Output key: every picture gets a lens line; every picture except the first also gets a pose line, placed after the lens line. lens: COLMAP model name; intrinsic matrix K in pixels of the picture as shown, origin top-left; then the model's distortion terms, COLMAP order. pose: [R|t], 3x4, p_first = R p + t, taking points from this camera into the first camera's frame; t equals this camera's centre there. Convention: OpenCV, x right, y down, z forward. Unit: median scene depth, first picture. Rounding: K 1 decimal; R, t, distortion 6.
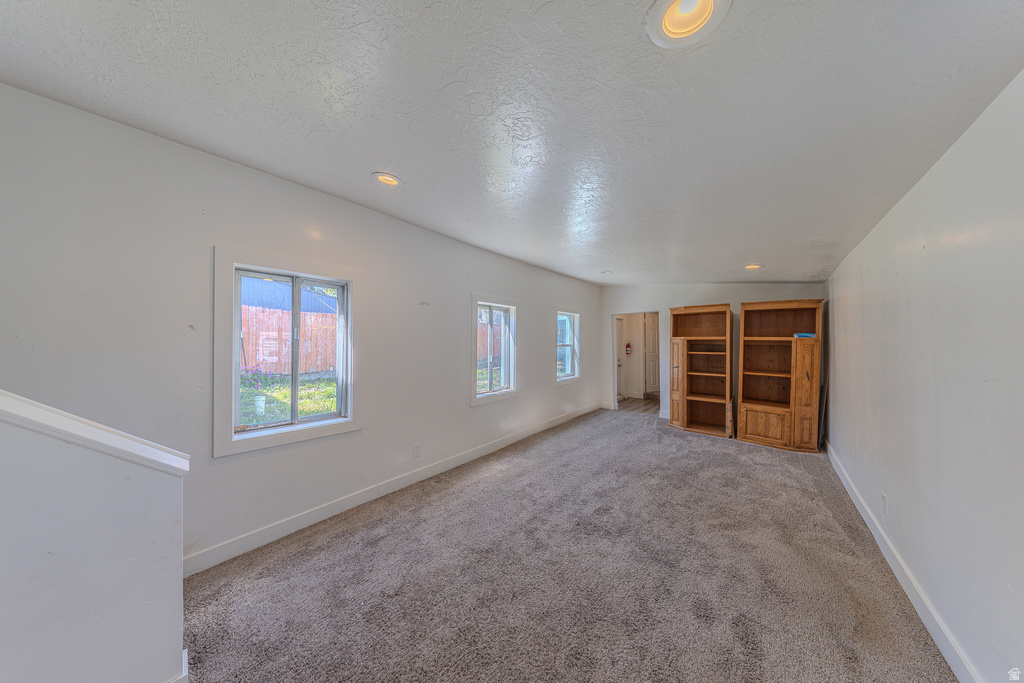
lens RADIAL K [[299.8, 0, 512.0], [0, 299.8, 341.5], [0, 0, 1]] dist [-0.000050, -0.000030]
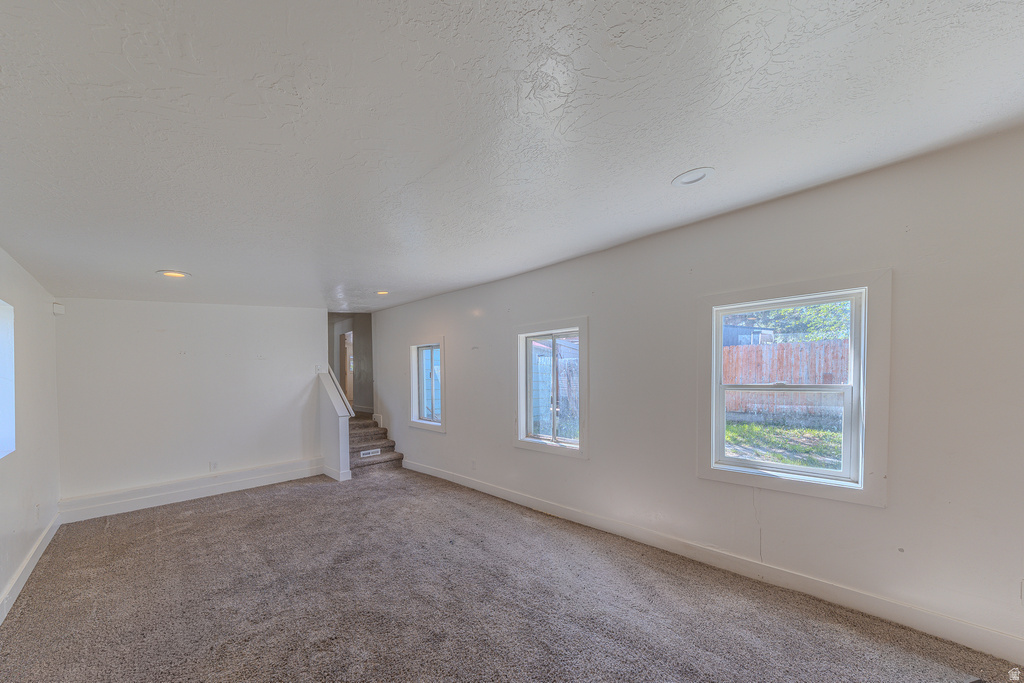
lens RADIAL K [[308.5, 0, 506.8], [0, 308.5, 375.3], [0, 0, 1]] dist [0.000122, -0.000001]
pose [[0.012382, -0.015192, -0.999808, 0.766632], [-0.005798, 0.999867, -0.015264, 0.004877], [0.999907, 0.005986, 0.012292, 0.861107]]
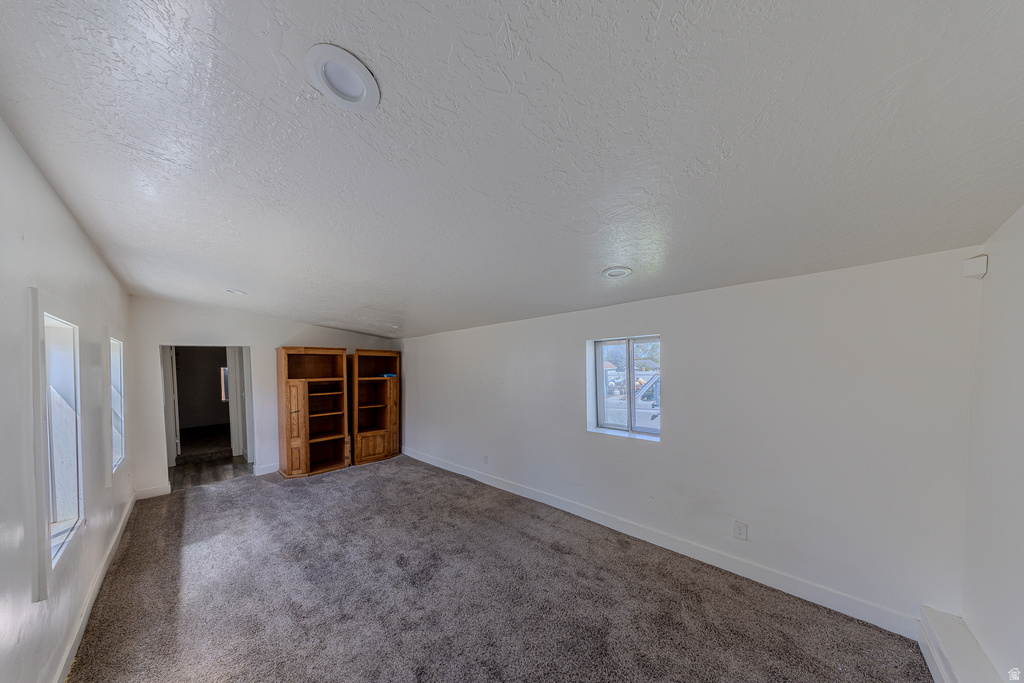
lens RADIAL K [[308.5, 0, 506.8], [0, 308.5, 375.3], [0, 0, 1]] dist [0.000122, -0.000001]
pose [[0.034632, -0.032439, 0.998874, -0.435926], [0.013943, 0.999391, 0.031972, -0.056354], [-0.999303, 0.012820, 0.035063, 0.373752]]
